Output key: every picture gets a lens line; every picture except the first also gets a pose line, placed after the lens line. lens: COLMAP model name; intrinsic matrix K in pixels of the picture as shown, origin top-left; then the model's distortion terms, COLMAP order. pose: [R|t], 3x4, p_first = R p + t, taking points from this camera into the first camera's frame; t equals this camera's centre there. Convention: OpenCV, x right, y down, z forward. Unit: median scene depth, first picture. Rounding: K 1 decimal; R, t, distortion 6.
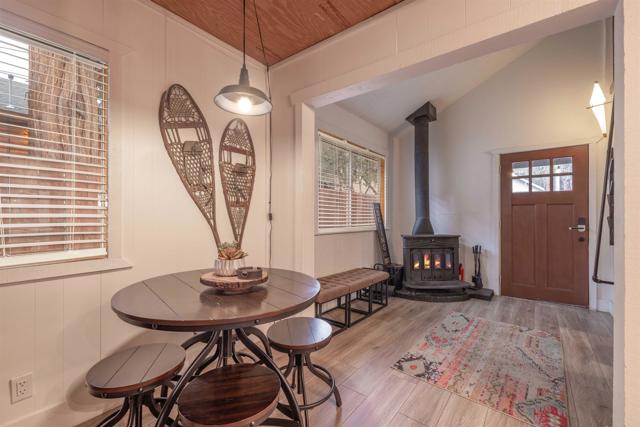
lens RADIAL K [[276.3, 0, 318.7], [0, 276.3, 220.7], [0, 0, 1]] dist [-0.001696, -0.000137]
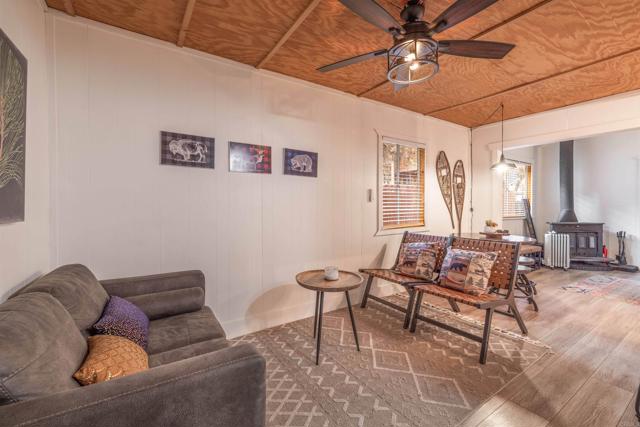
lens RADIAL K [[265.0, 0, 317.8], [0, 265.0, 210.2], [0, 0, 1]] dist [-0.001268, -0.000002]
pose [[0.940975, 0.005141, -0.338437, -0.356696], [-0.004421, 0.999986, 0.002898, -0.006372], [0.338448, -0.001231, 0.940984, -0.669155]]
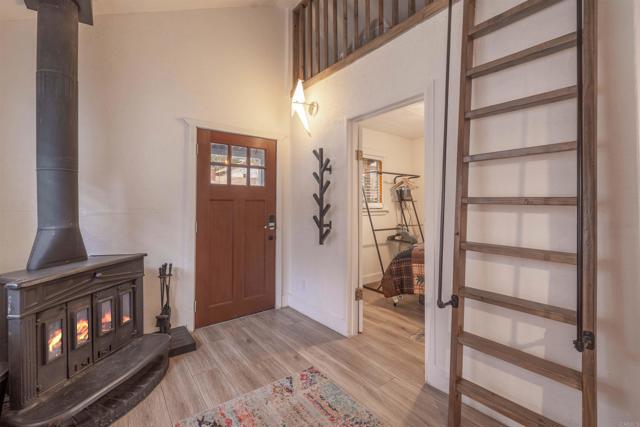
lens RADIAL K [[276.5, 0, 320.9], [0, 276.5, 195.8], [0, 0, 1]] dist [0.000233, 0.000015]
pose [[0.240271, 0.021195, 0.970474, 0.055583], [0.011624, 0.999627, -0.024709, -0.046831], [-0.970636, 0.017217, 0.239935, 0.541932]]
